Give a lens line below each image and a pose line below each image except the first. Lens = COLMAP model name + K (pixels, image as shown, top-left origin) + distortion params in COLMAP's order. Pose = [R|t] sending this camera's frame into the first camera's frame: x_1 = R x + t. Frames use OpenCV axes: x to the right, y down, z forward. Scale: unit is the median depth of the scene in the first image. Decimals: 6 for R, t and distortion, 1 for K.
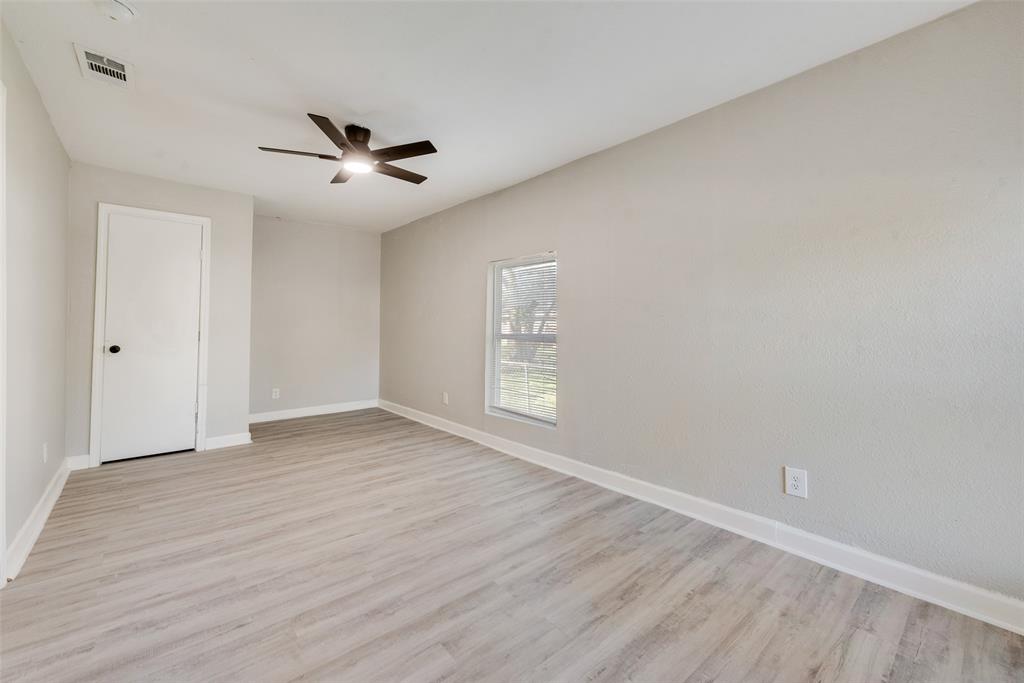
lens RADIAL K [[402.5, 0, 515.2], [0, 402.5, 333.2], [0, 0, 1]] dist [0.004043, -0.000580]
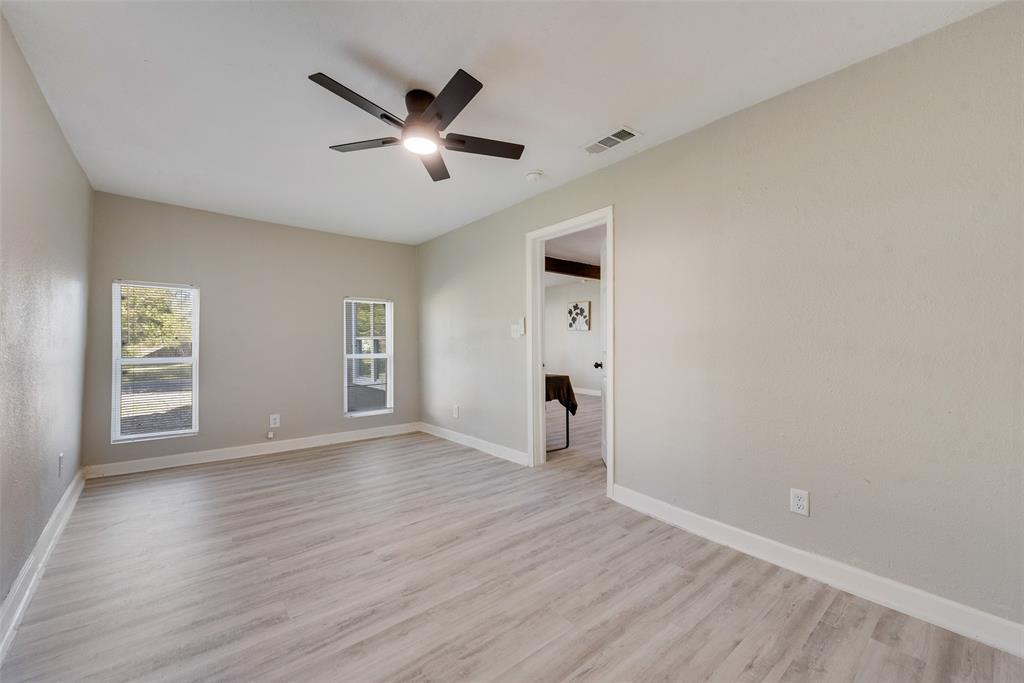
lens RADIAL K [[402.5, 0, 511.6], [0, 402.5, 337.5], [0, 0, 1]] dist [0.004043, -0.000580]
pose [[-0.999359, -0.005156, 0.035431, -0.733923], [-0.004978, 0.999975, 0.005116, -0.037694], [-0.035457, 0.004936, -0.999359, 2.162457]]
